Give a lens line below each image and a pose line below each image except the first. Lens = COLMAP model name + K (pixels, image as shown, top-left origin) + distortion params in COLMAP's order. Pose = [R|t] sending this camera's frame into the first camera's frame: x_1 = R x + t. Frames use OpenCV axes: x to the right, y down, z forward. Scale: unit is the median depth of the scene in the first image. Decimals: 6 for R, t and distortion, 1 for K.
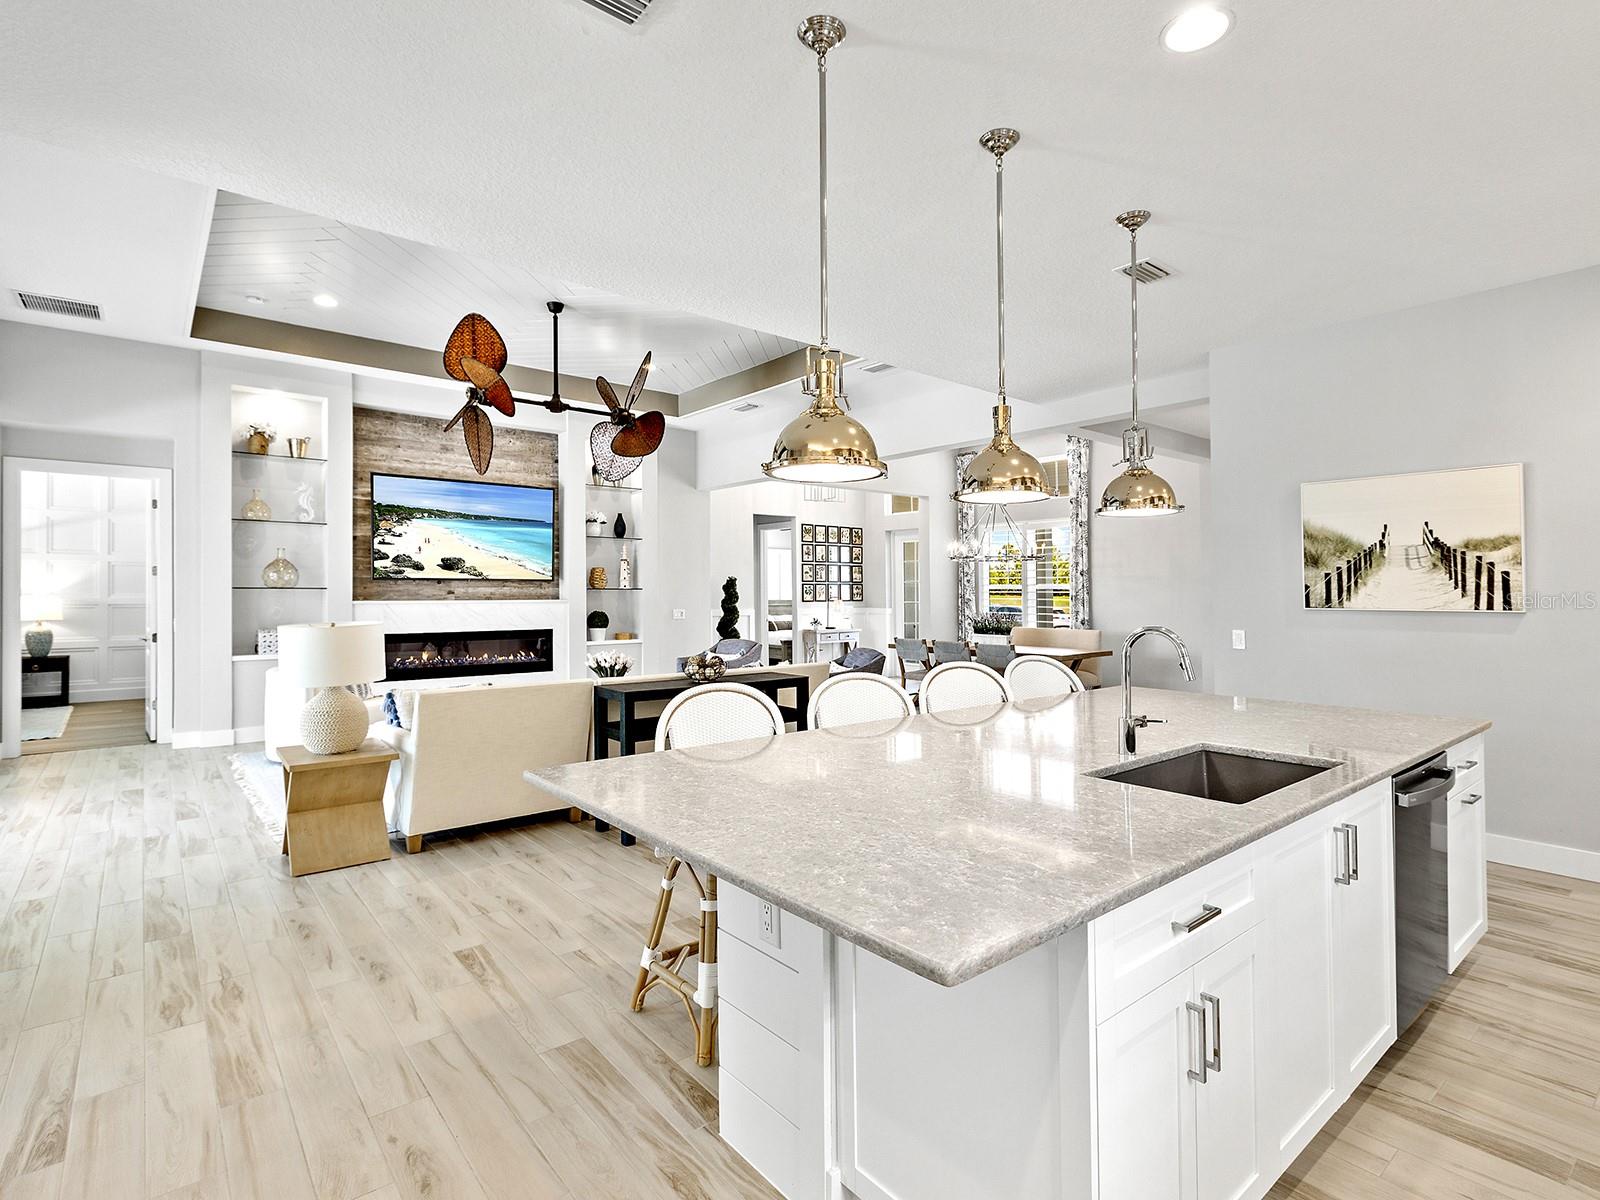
lens RADIAL K [[796.6, 0, 822.2], [0, 796.6, 582.0], [0, 0, 1]] dist [0.004218, -0.002423]
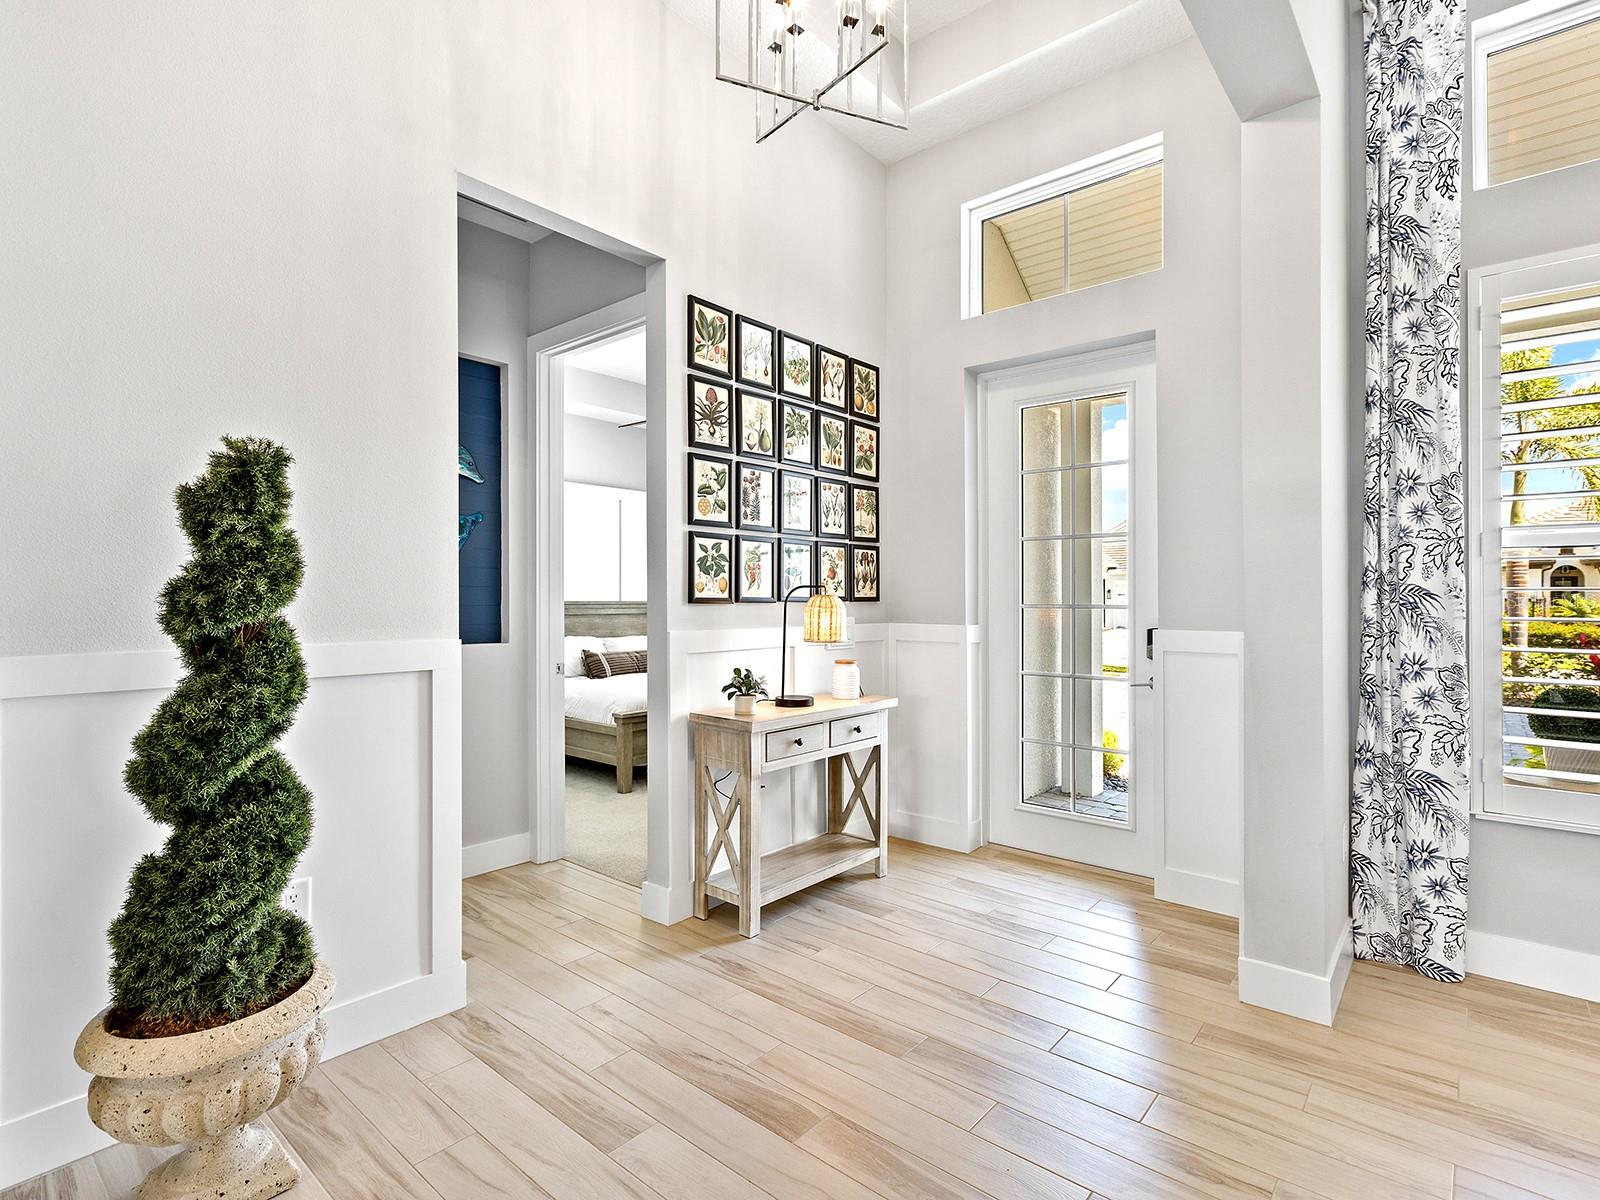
lens RADIAL K [[796.6, 0, 823.1], [0, 796.6, 602.0], [0, 0, 1]] dist [0.004218, -0.002423]
pose [[0.983799, 0.000823, 0.179276, -0.038981], [-0.003825, 0.999858, 0.016402, 0.027750], [-0.179237, -0.016822, 0.983662, 1.018697]]
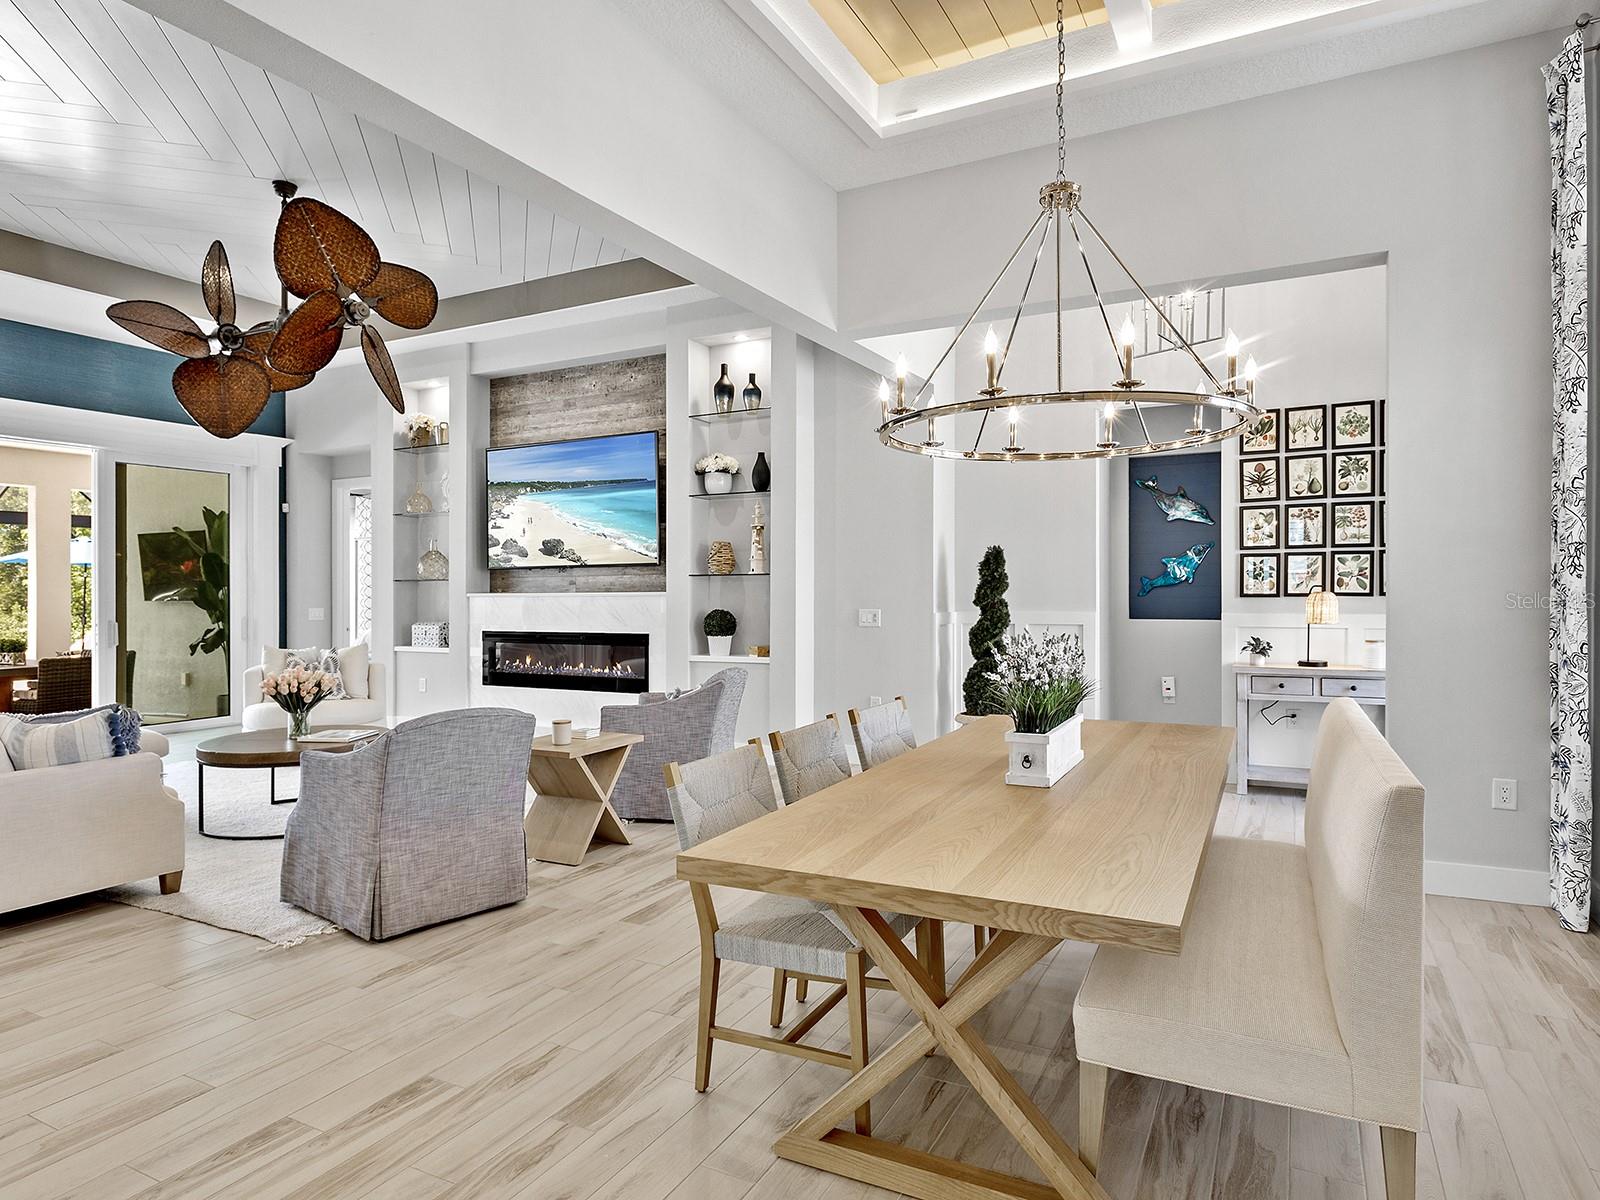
lens RADIAL K [[941.9, 0, 810.6], [0, 941.9, 583.7], [0, 0, 1]] dist [-0.008050, 0.008135]
pose [[0.383177, -0.008014, -0.923640, 0.475640], [0.020716, 0.999785, -0.000080, 0.018125], [0.923442, -0.019103, 0.383261, 0.821175]]
